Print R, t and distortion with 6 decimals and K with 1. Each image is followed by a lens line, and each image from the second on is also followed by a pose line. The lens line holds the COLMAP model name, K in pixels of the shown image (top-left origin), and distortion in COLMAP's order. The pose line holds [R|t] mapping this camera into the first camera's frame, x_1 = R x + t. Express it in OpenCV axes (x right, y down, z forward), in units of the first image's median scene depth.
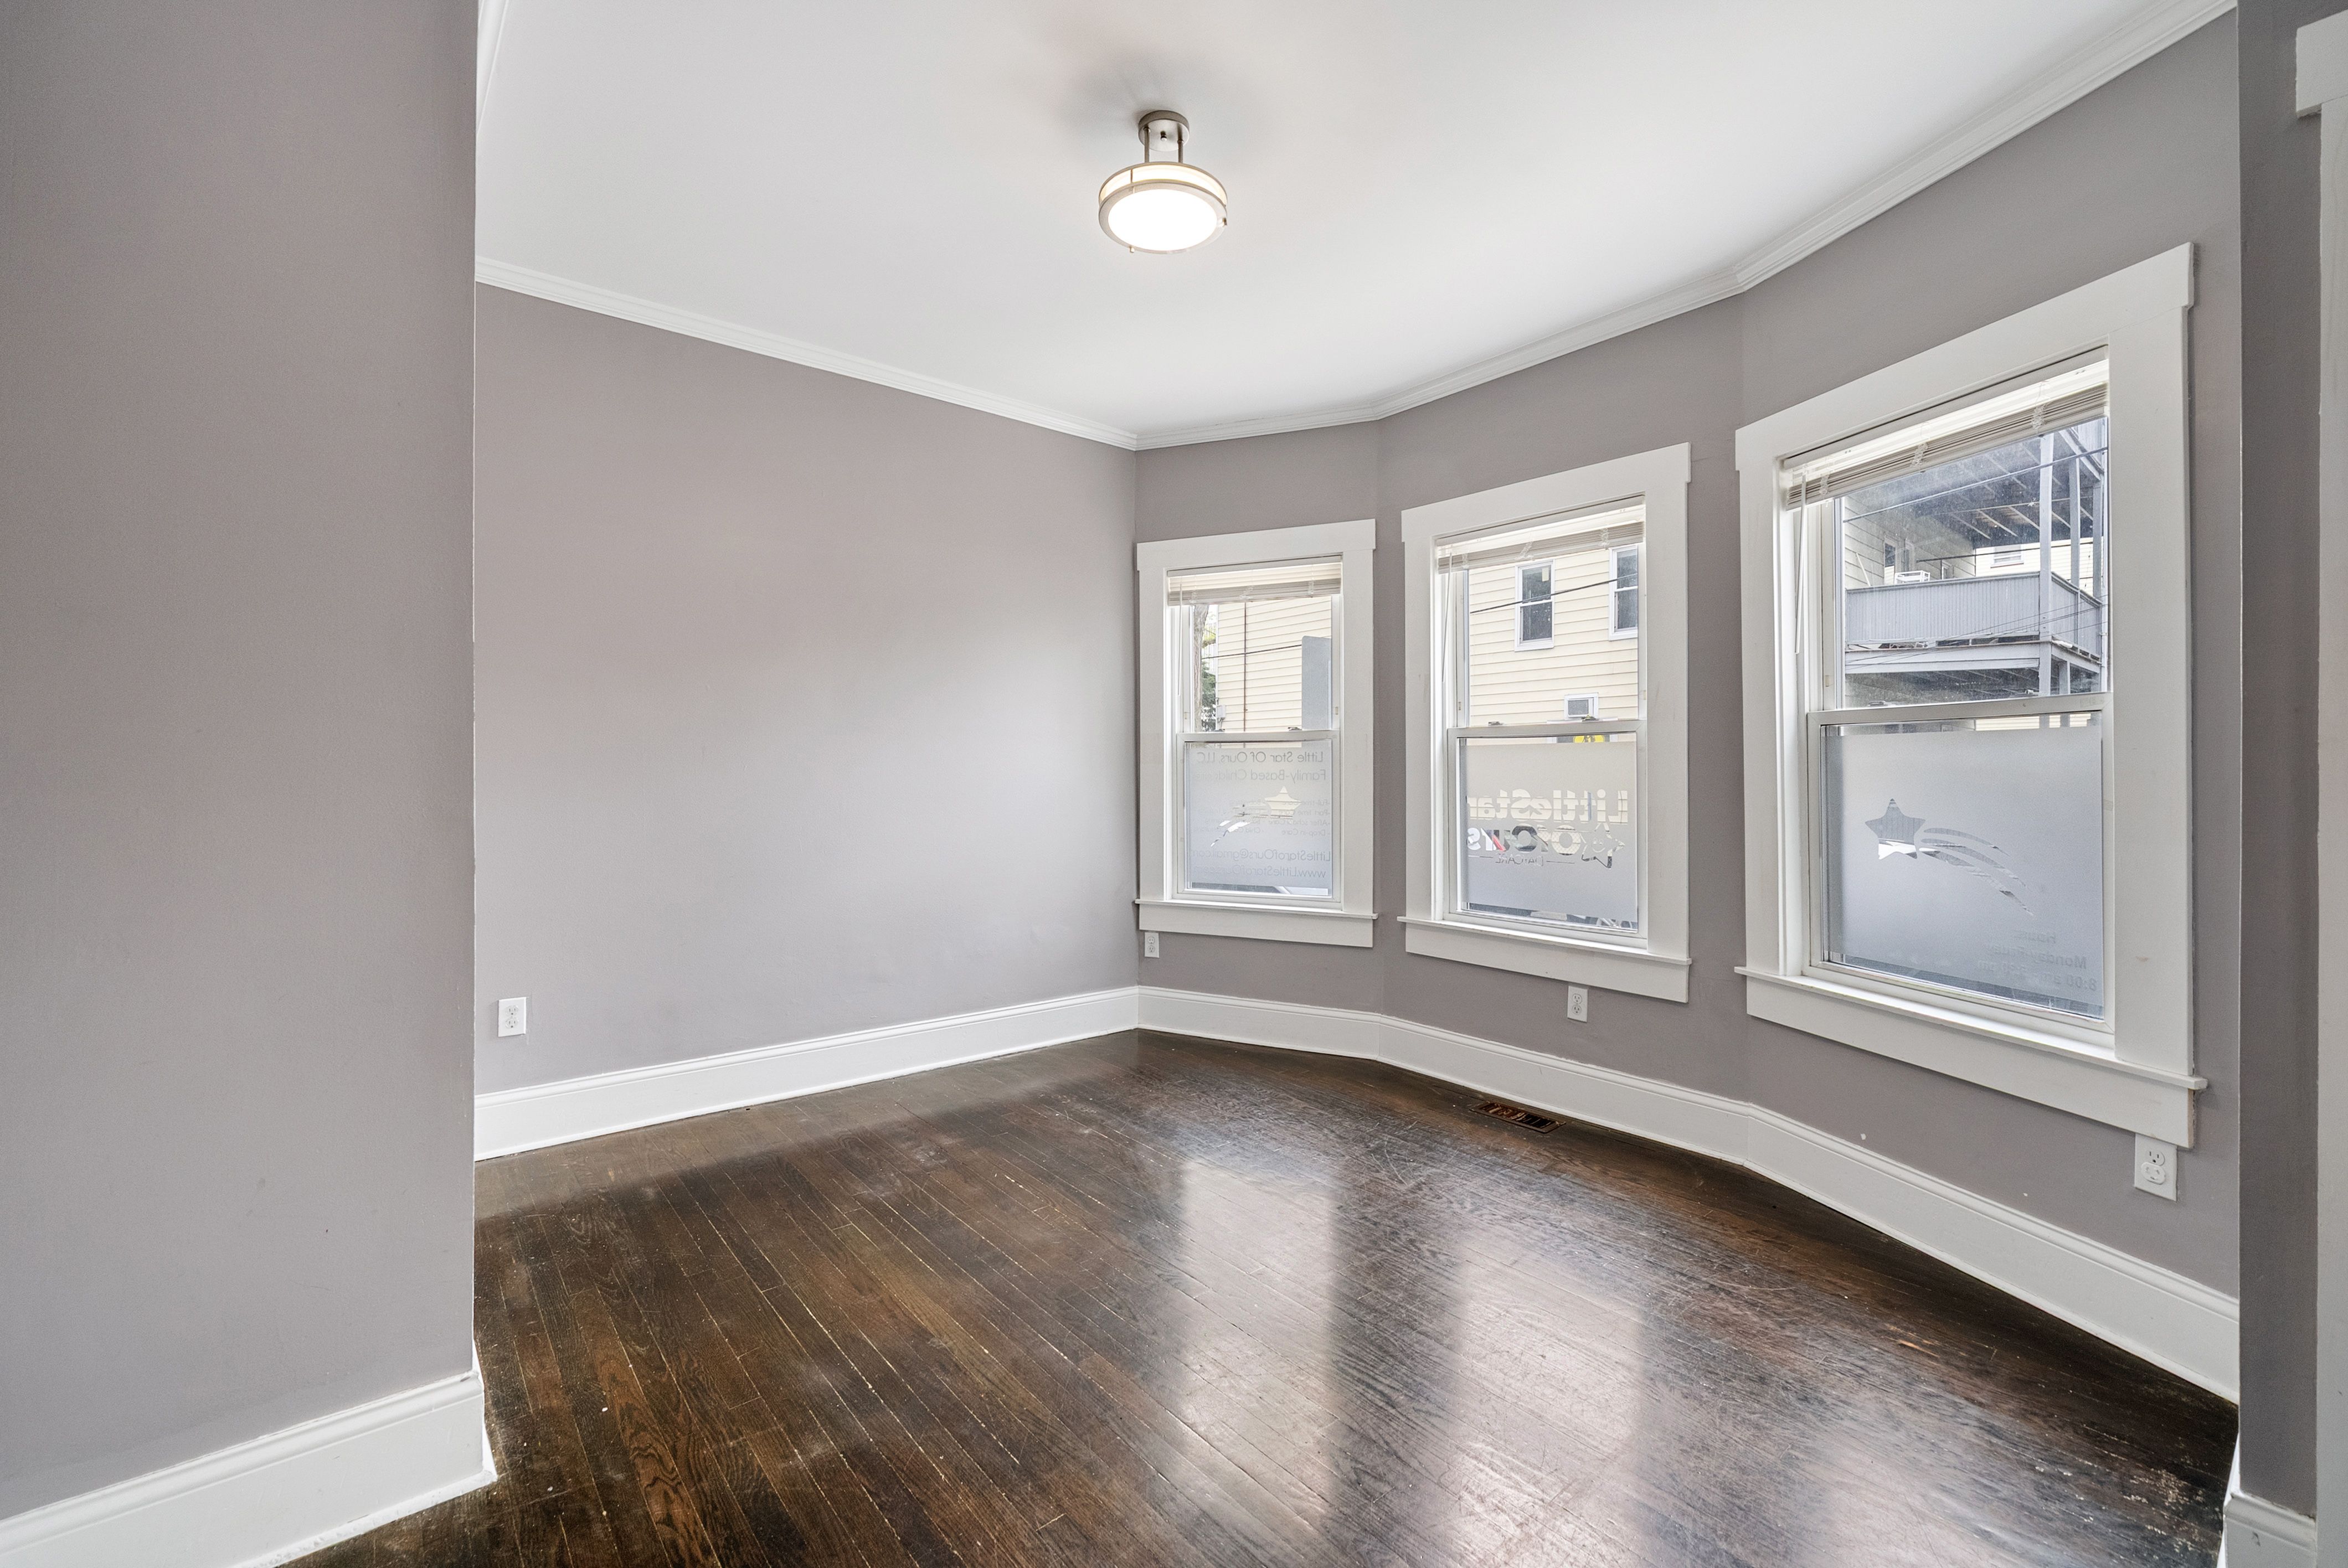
lens RADIAL K [[975.4, 0, 1168.3], [0, 975.4, 775.1], [0, 0, 1]] dist [-0.000665, 0.000172]
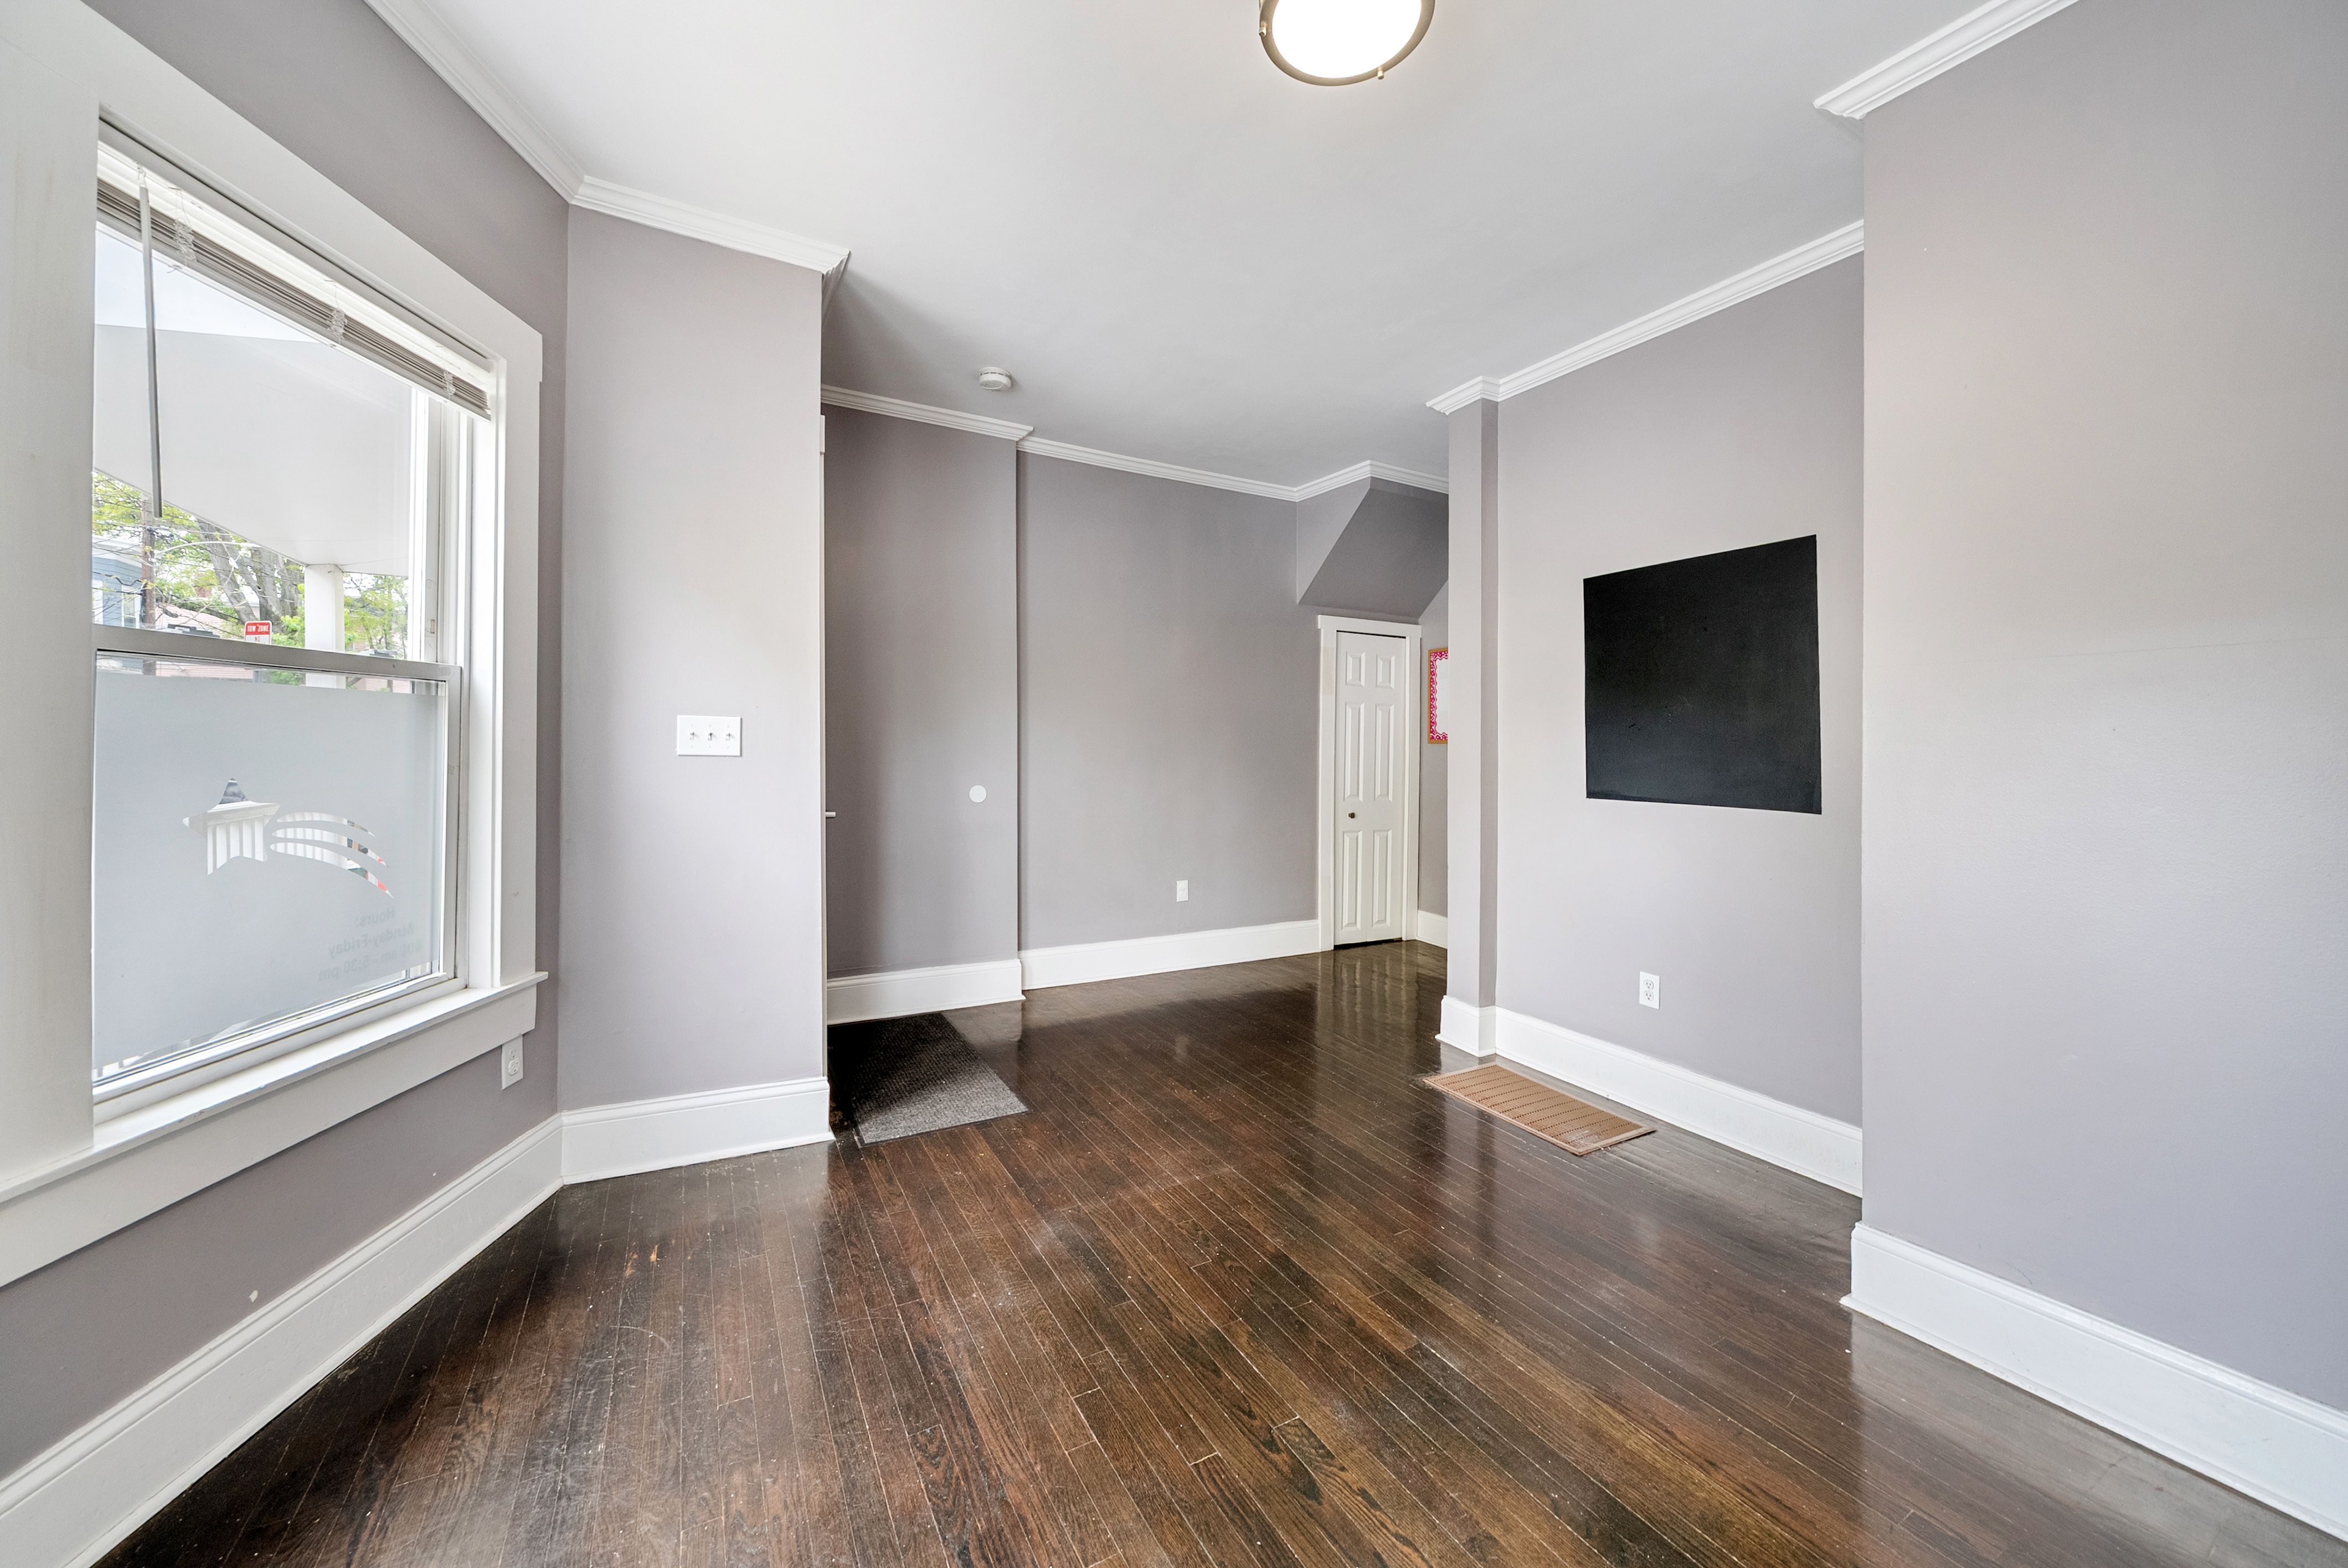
lens RADIAL K [[857.4, 0, 1185.1], [0, 857.4, 738.4], [0, 0, 1]] dist [-0.001333, -0.000142]
pose [[-0.986859, -0.019452, 0.160409, 0.009006], [-0.019987, 0.999799, -0.001720, -0.013778], [-0.160343, -0.004904, -0.987049, 1.292016]]
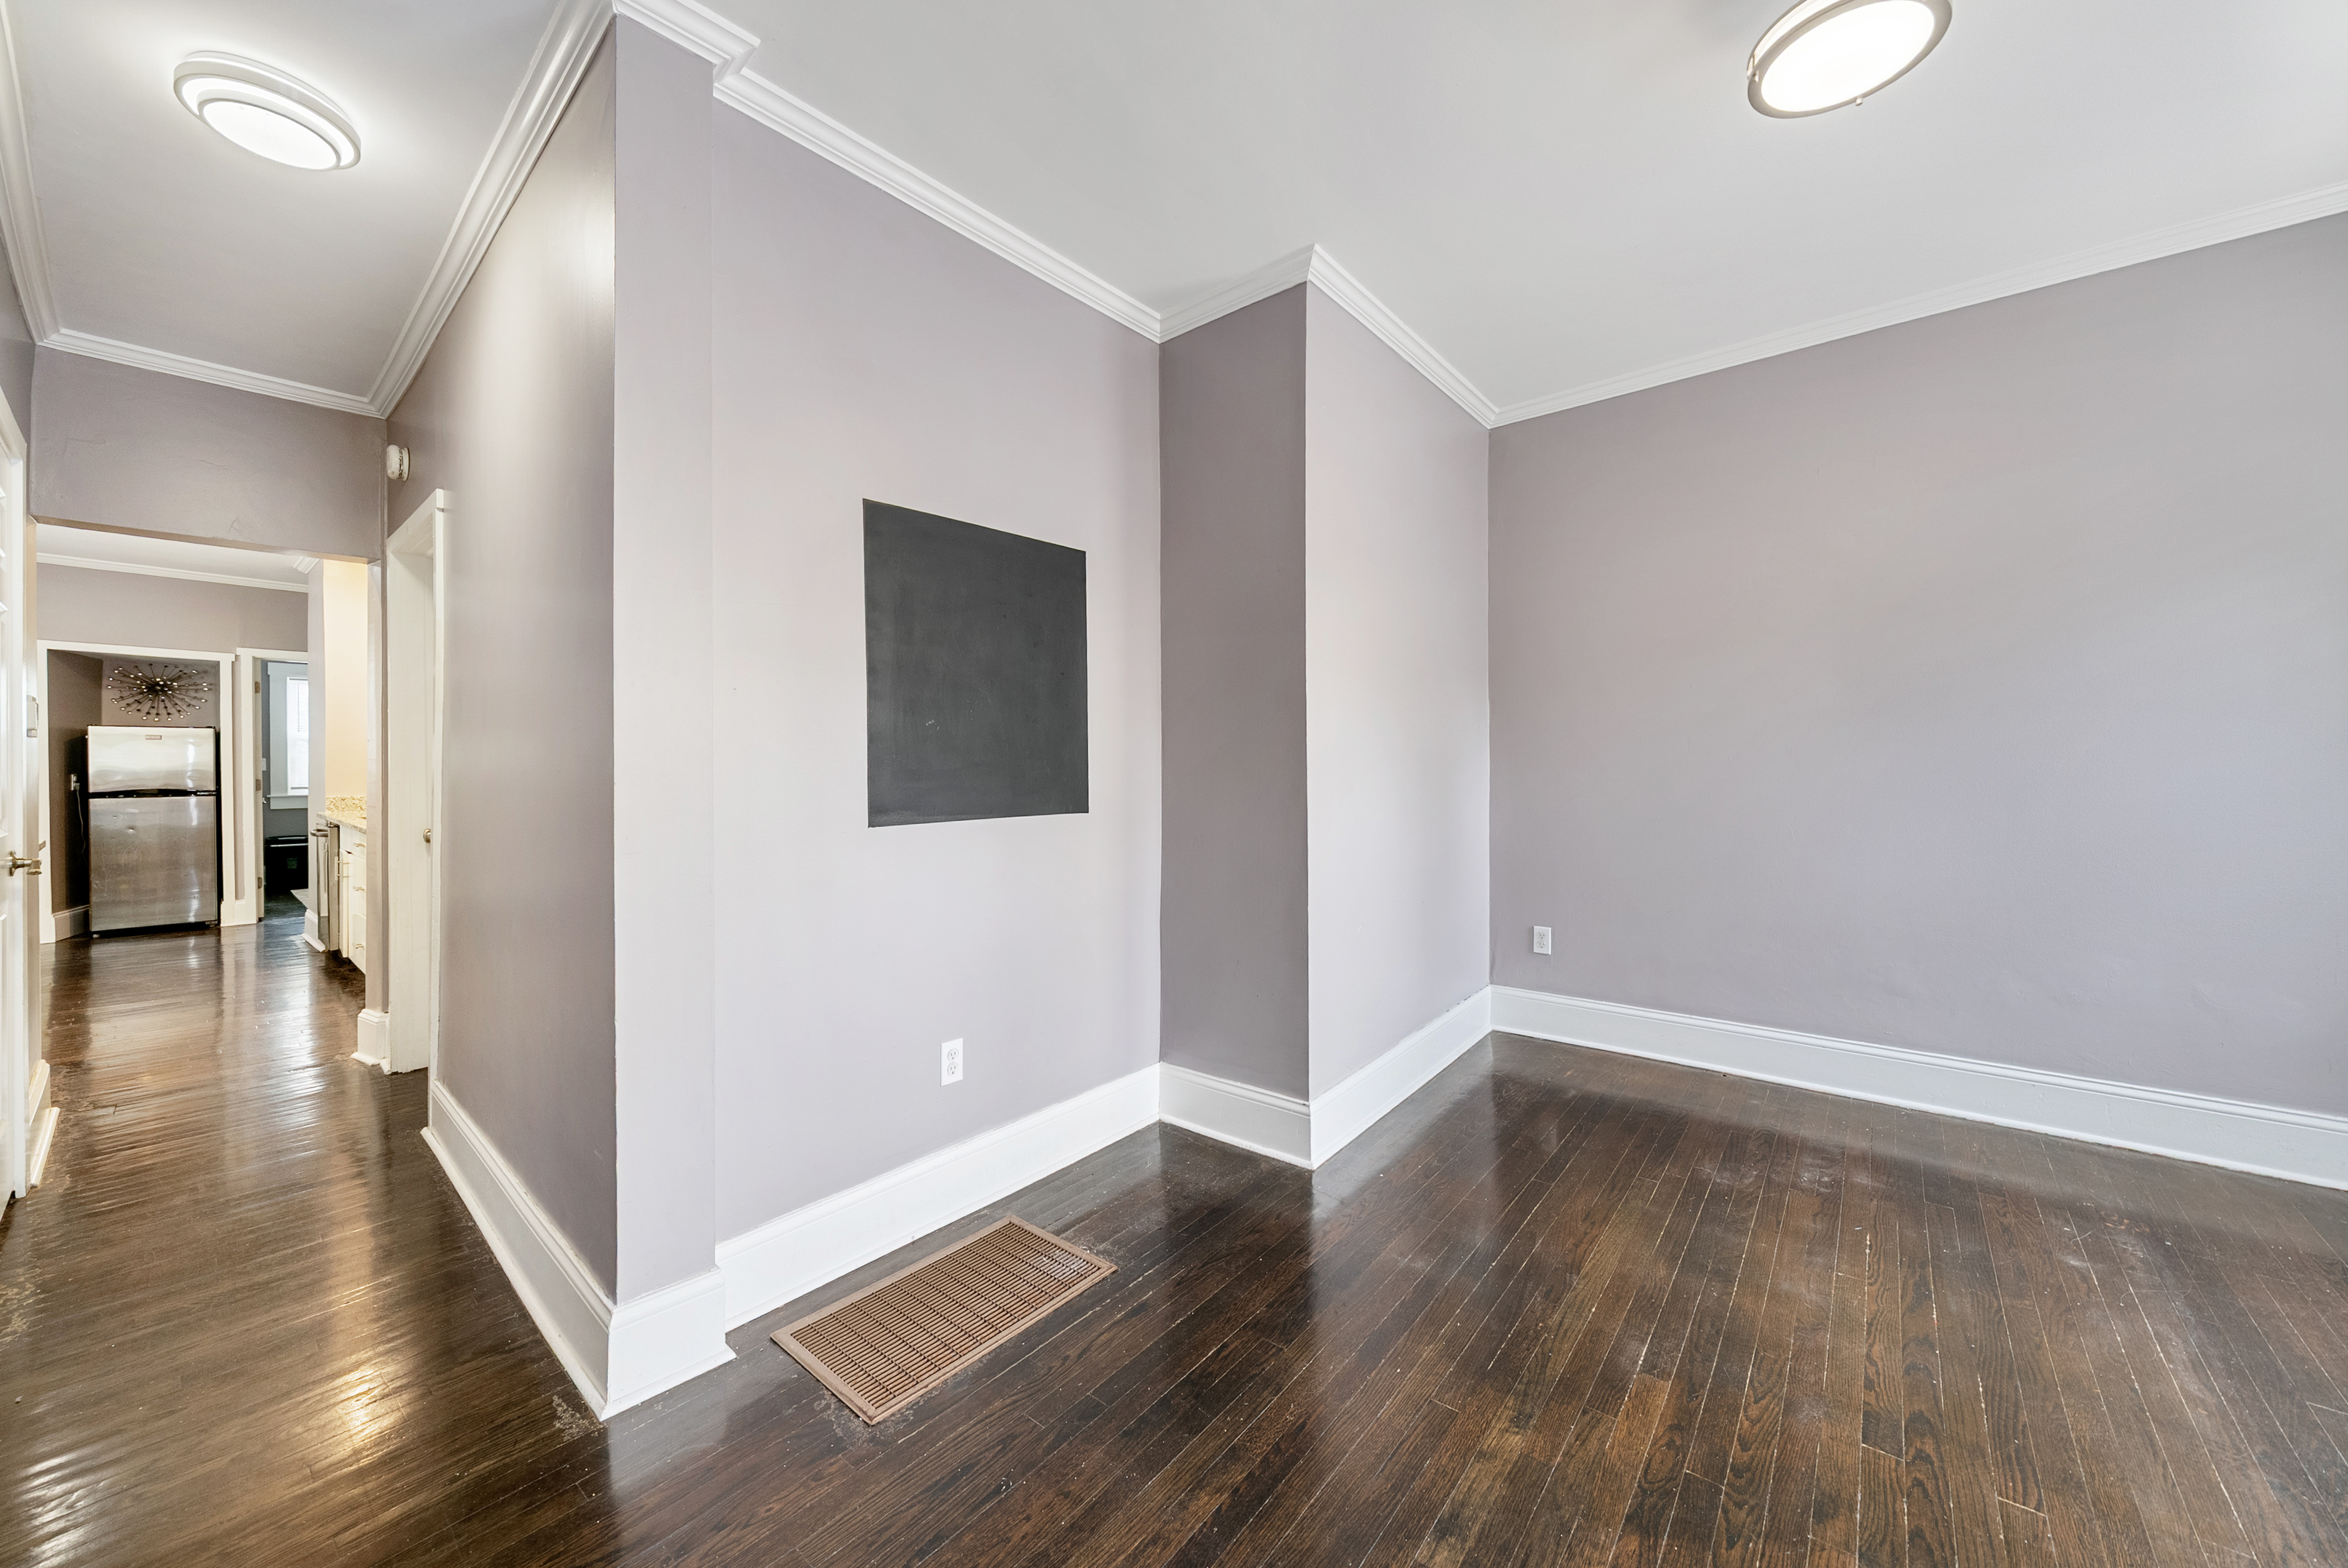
lens RADIAL K [[857.4, 0, 1185.1], [0, 857.4, 738.4], [0, 0, 1]] dist [-0.001333, -0.000142]
pose [[0.199286, -0.038944, -0.979167, 0.447545], [0.004654, 0.999236, -0.038795, 0.005547], [0.979930, 0.003174, 0.199315, 0.261464]]
